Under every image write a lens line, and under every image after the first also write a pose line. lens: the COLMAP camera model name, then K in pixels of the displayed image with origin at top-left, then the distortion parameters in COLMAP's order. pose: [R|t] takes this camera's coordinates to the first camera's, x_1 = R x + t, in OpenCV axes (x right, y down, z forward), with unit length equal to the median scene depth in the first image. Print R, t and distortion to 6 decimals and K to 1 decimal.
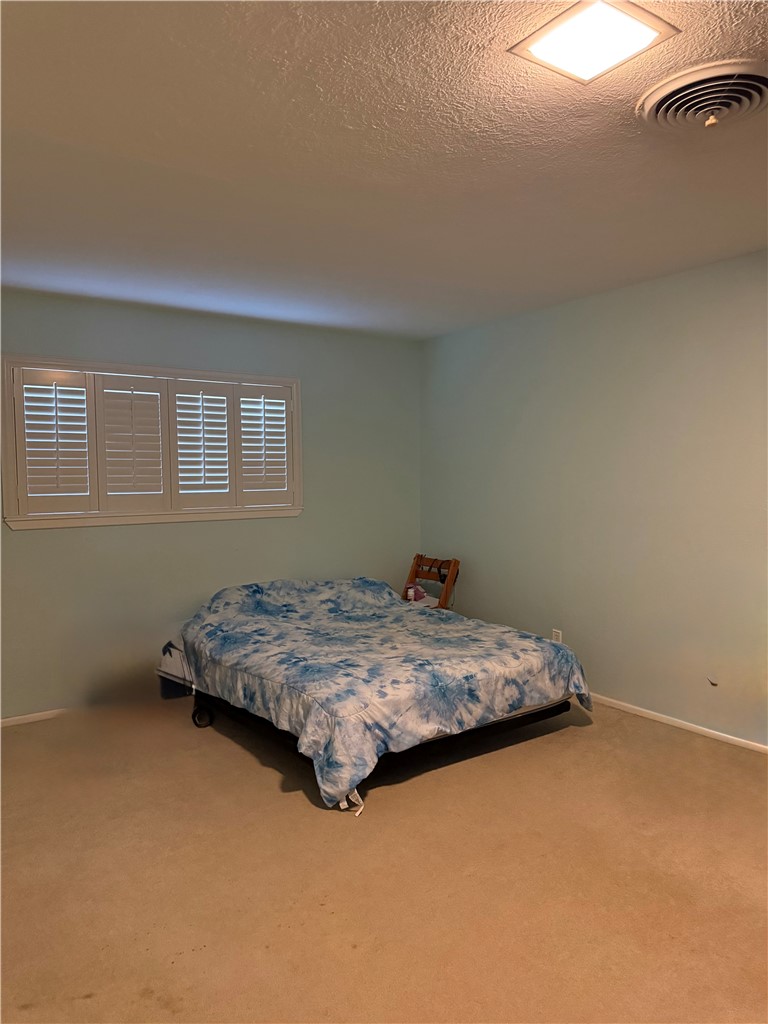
lens RADIAL K [[726.2, 0, 384.0], [0, 726.2, 512.0], [0, 0, 1]] dist [0.127598, -0.001610]
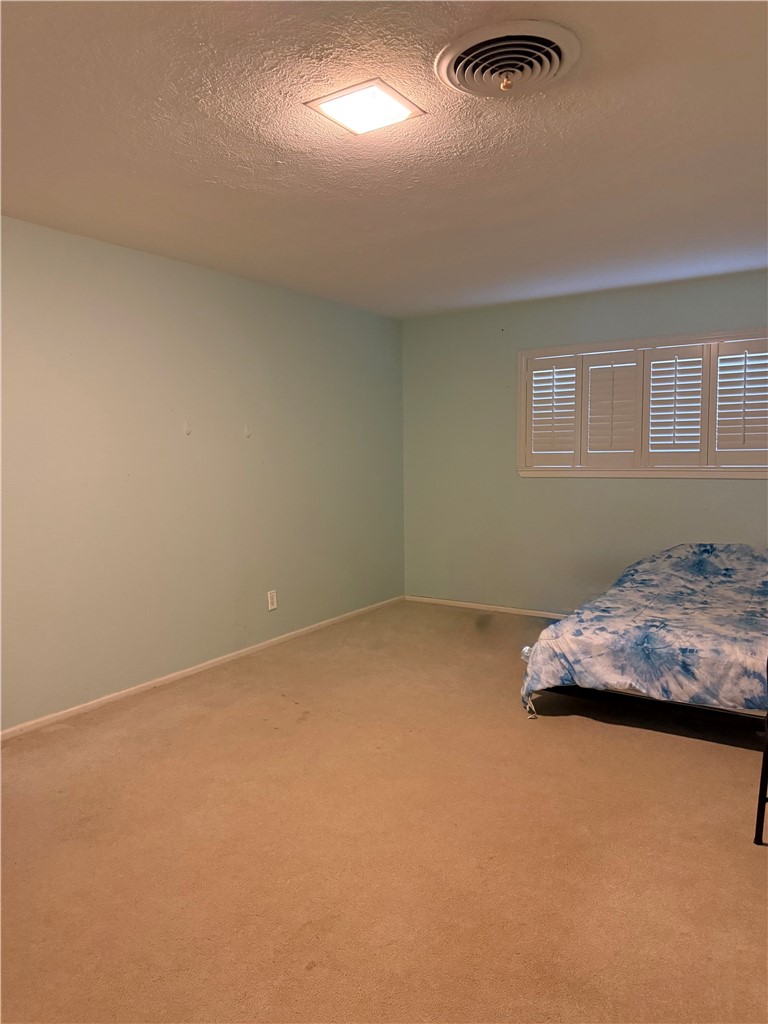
lens RADIAL K [[726.2, 0, 384.0], [0, 726.2, 512.0], [0, 0, 1]] dist [0.127598, -0.001610]
pose [[0.400014, 0.091355, -0.911945, 0.815442], [-0.041940, 0.995802, 0.081359, -0.013331], [0.915549, 0.005702, 0.402166, 0.254618]]
